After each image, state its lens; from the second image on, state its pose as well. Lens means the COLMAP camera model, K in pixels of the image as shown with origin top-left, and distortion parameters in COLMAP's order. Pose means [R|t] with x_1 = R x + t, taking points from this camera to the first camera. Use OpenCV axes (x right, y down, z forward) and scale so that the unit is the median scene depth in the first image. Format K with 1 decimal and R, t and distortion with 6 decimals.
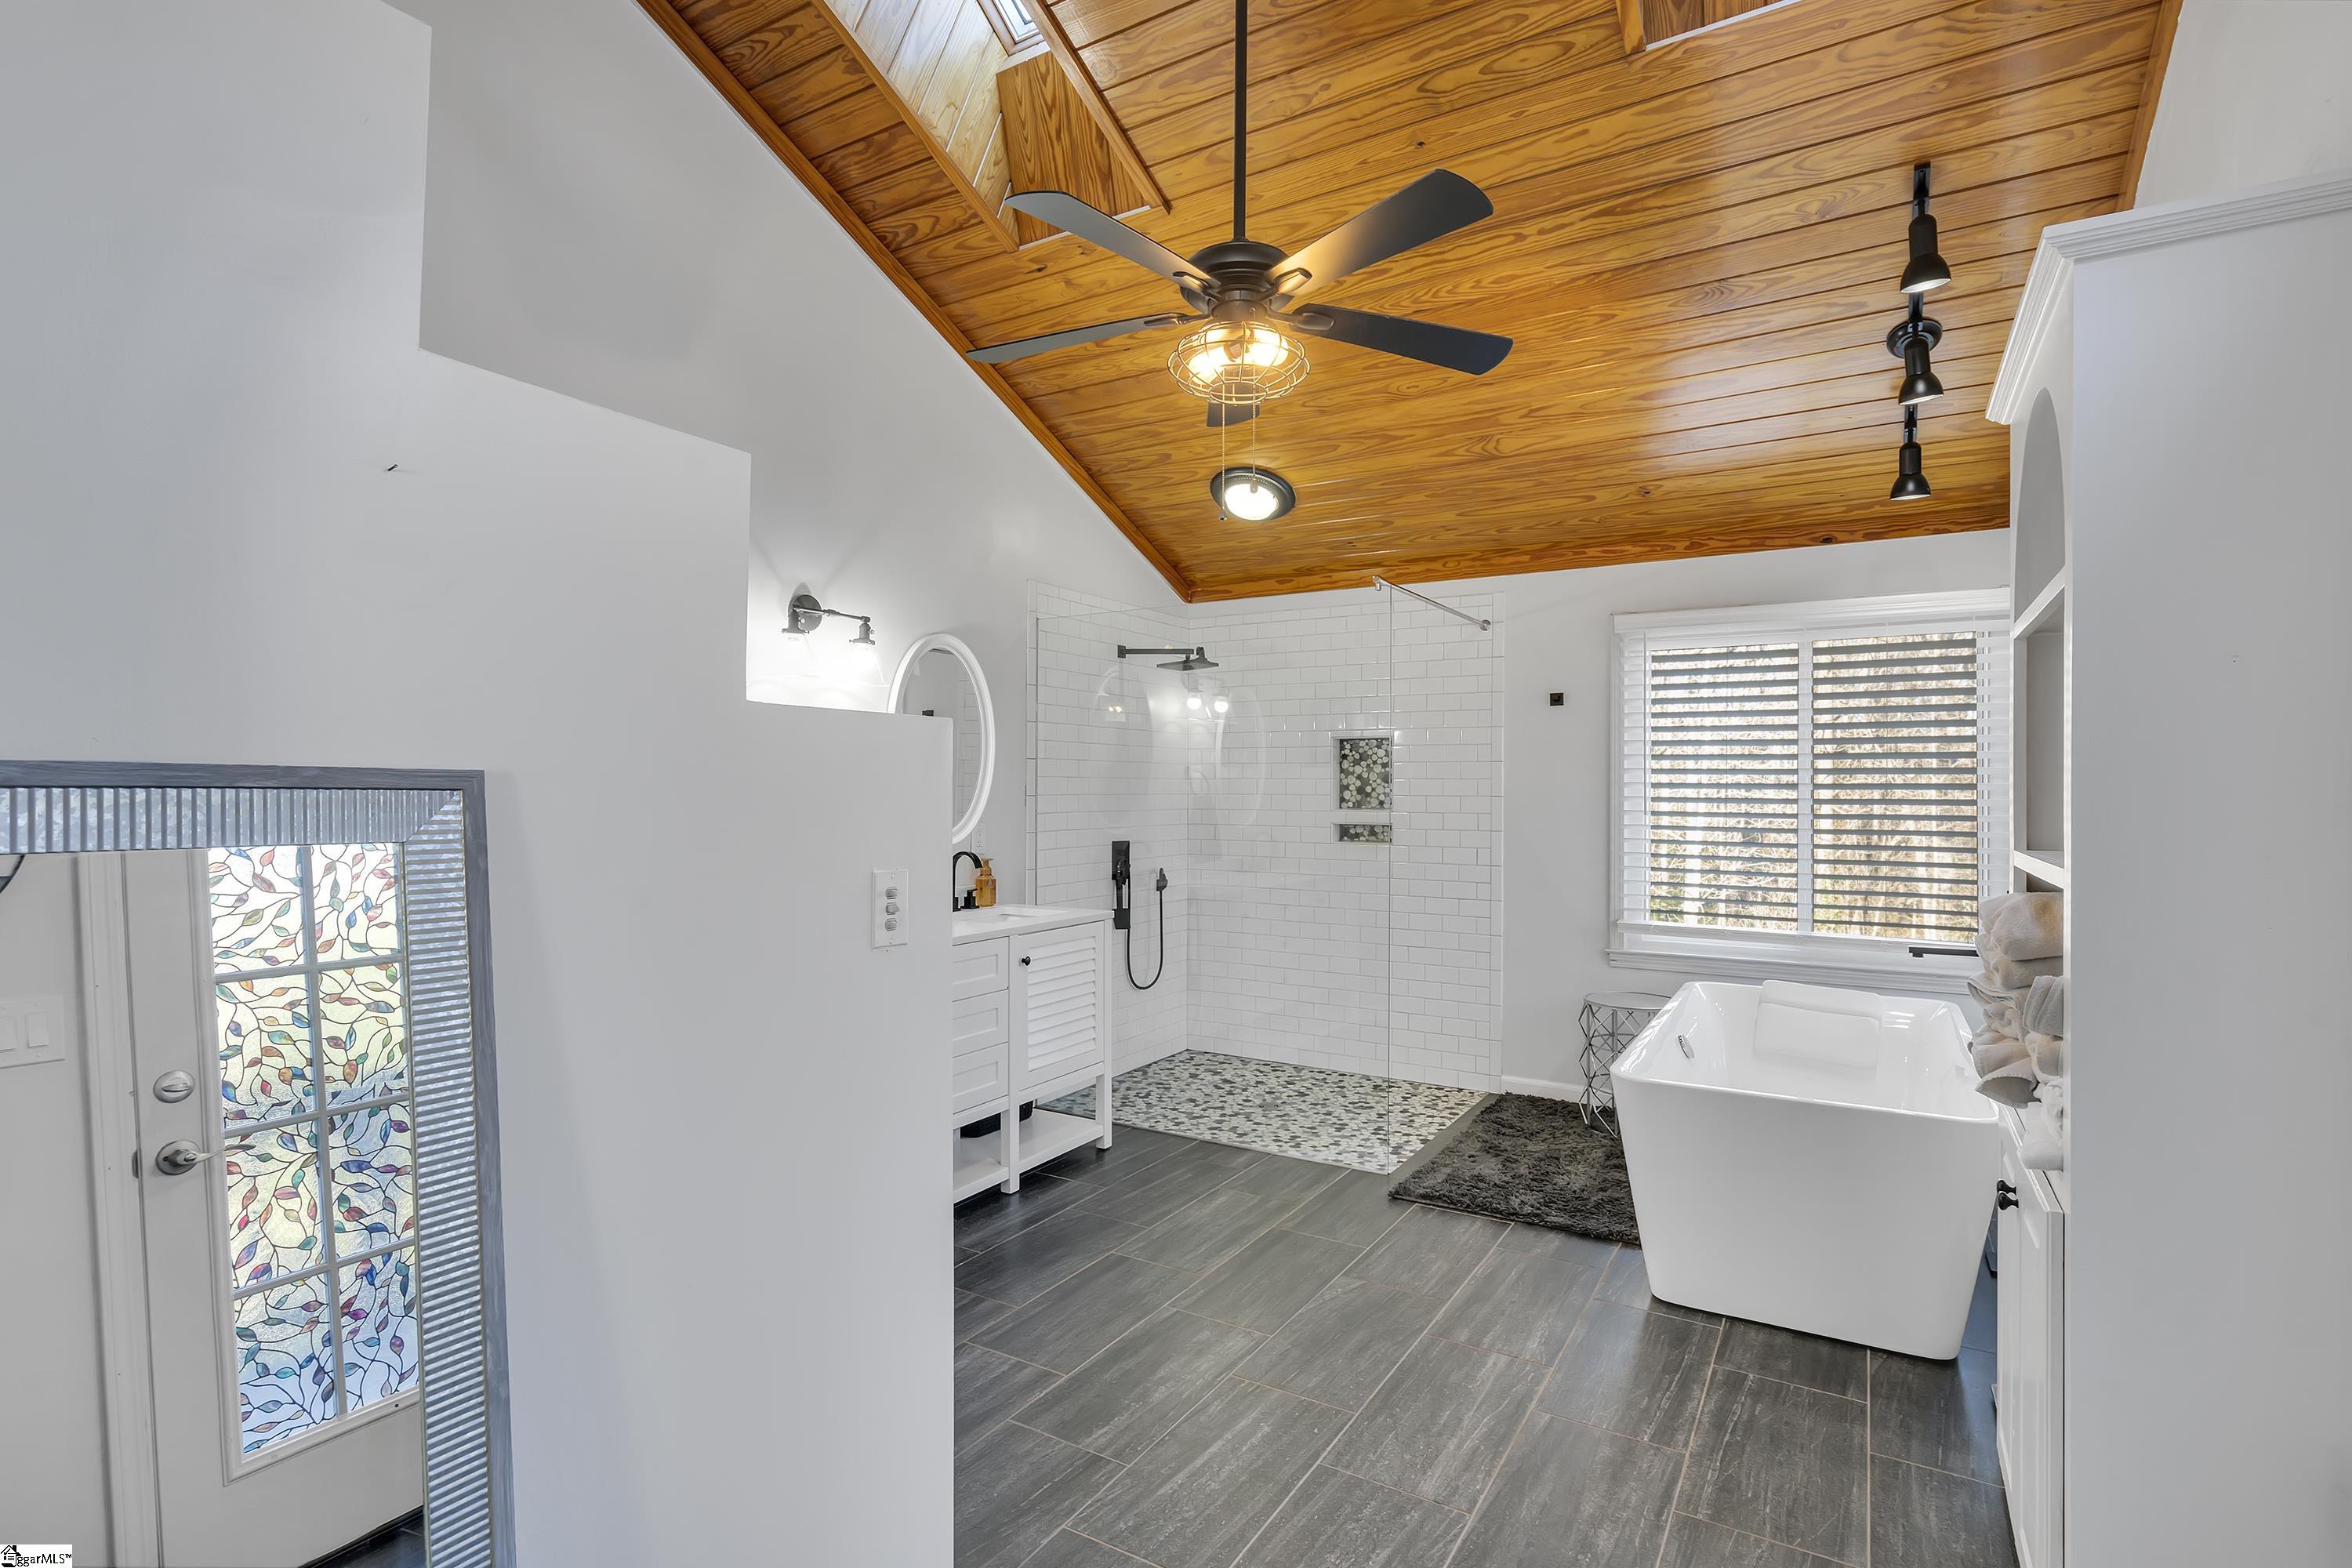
lens RADIAL K [[1182.0, 0, 1168.1], [0, 1182.0, 798.9], [0, 0, 1]] dist [-0.001458, 0.000011]
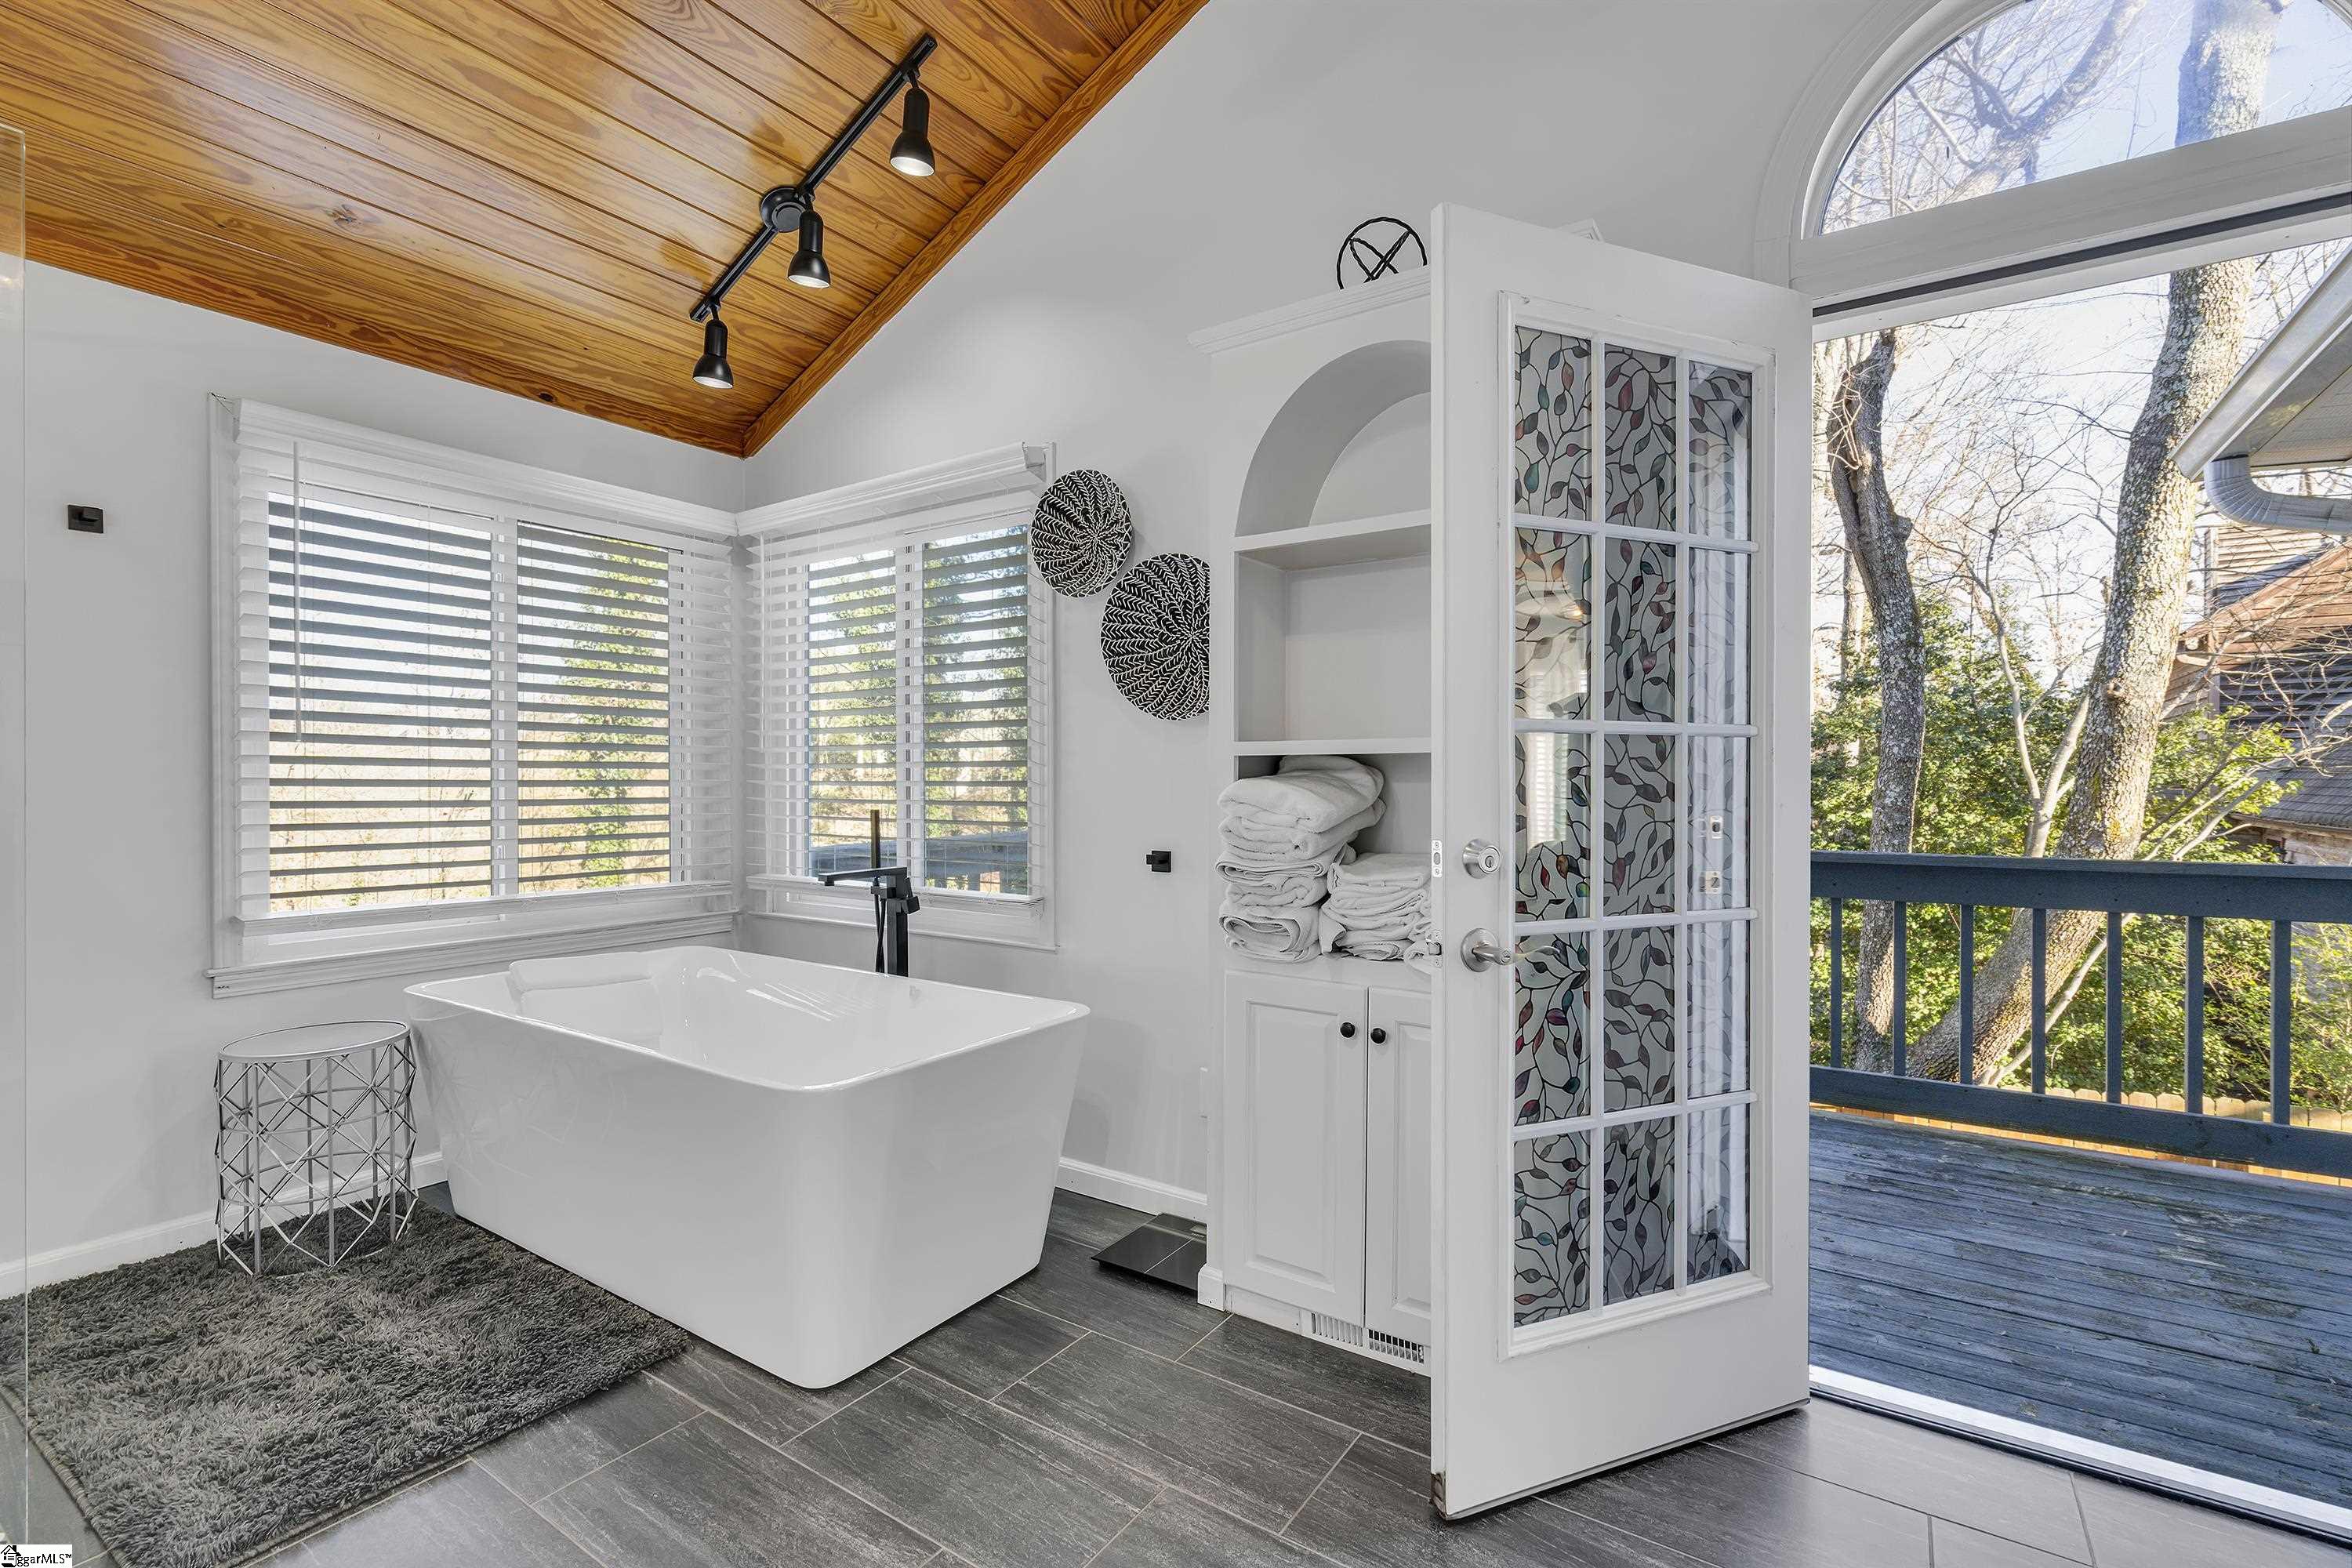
lens RADIAL K [[1088.4, 0, 1167.7], [0, 1088.4, 794.9], [0, 0, 1]] dist [-0.001066, 0.000792]
pose [[0.011090, -0.017897, 0.999778, -0.156122], [0.009250, 0.999799, 0.017794, 0.035371], [-0.999896, 0.009050, 0.011254, 0.515863]]
